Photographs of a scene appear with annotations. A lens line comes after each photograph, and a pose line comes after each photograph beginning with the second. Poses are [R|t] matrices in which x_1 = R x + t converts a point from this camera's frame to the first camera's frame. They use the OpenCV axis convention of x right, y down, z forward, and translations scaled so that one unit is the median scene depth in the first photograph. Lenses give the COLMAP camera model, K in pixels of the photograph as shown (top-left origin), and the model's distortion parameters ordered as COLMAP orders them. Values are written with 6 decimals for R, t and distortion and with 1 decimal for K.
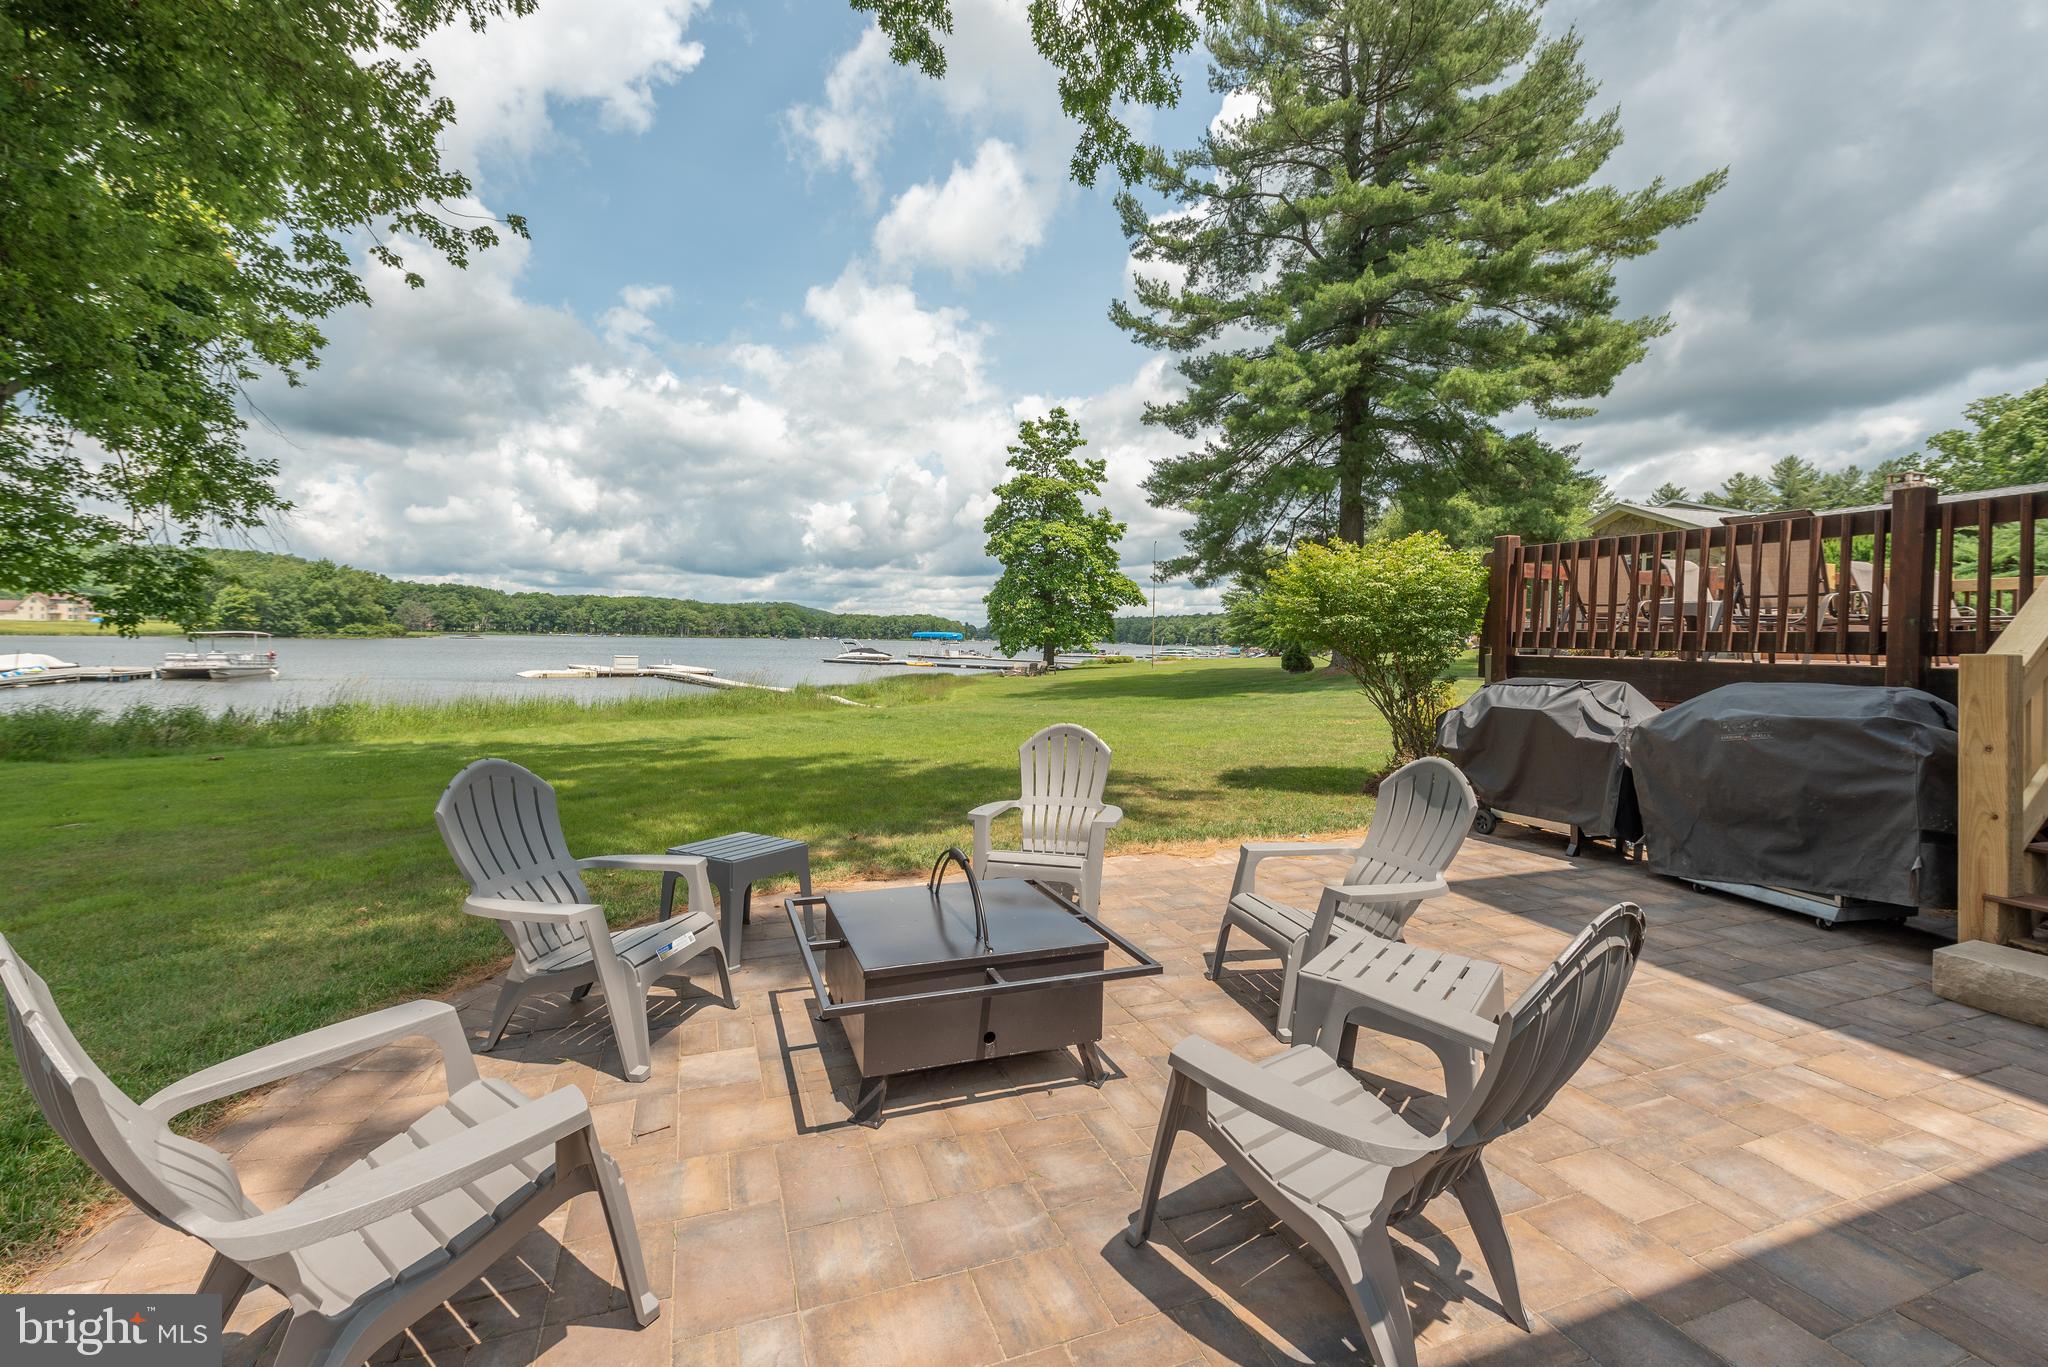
lens RADIAL K [[791.5, 0, 996.4], [0, 791.5, 651.7], [0, 0, 1]] dist [-0.011856, -0.000420]
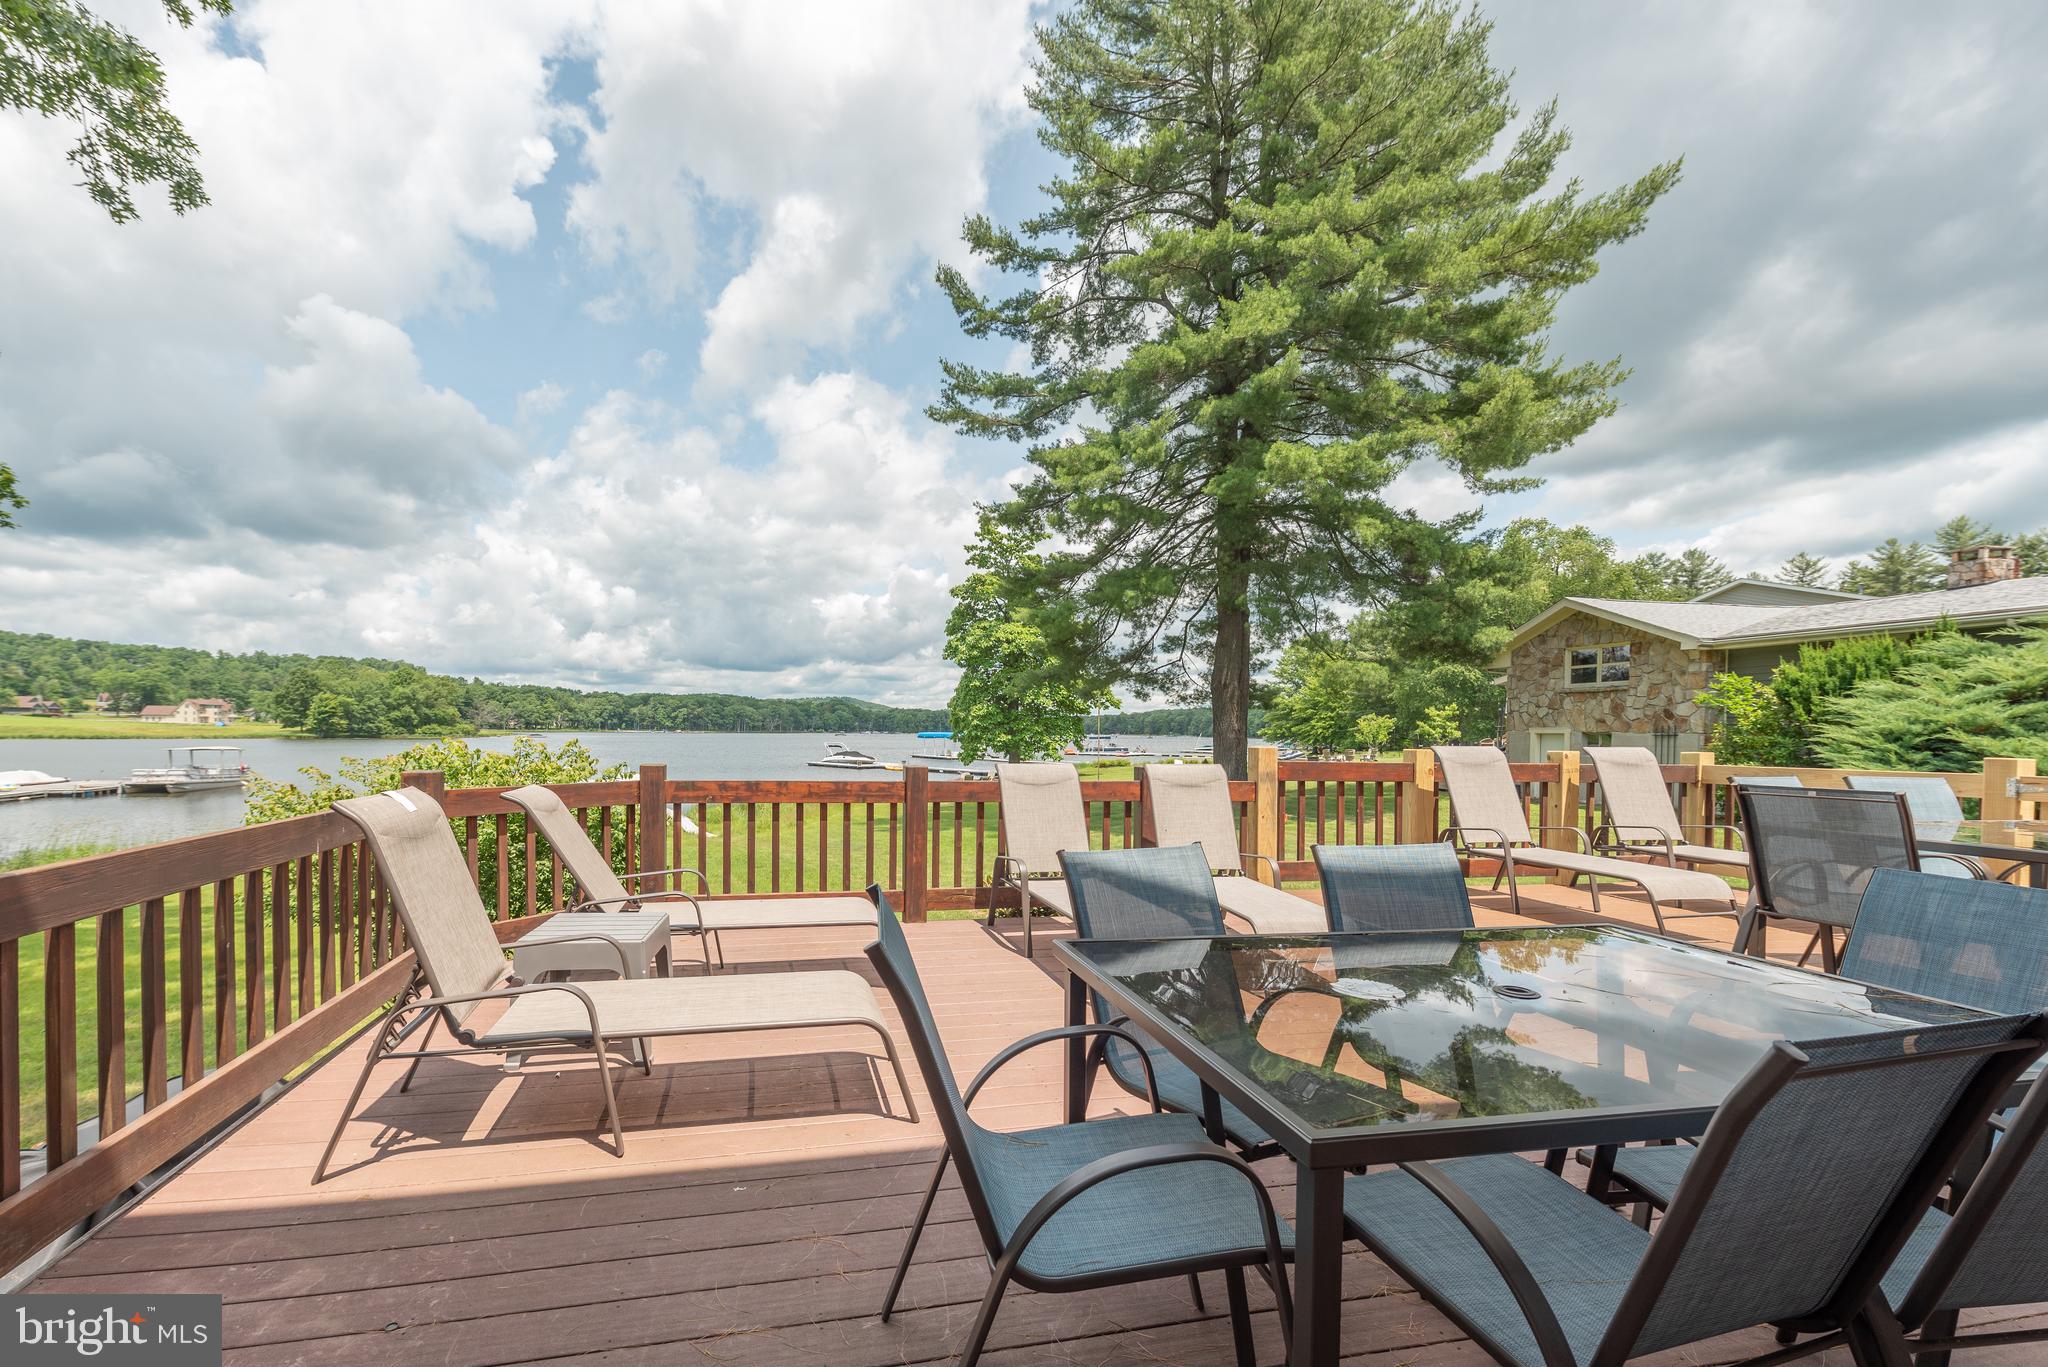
lens RADIAL K [[791.5, 0, 955.0], [0, 791.5, 730.6], [0, 0, 1]] dist [-0.011856, -0.000420]
pose [[0.986697, -0.004025, -0.162521, 0.154533], [0.001972, 0.999916, -0.012793, -0.022188], [0.162559, 0.012302, 0.986622, 0.059534]]
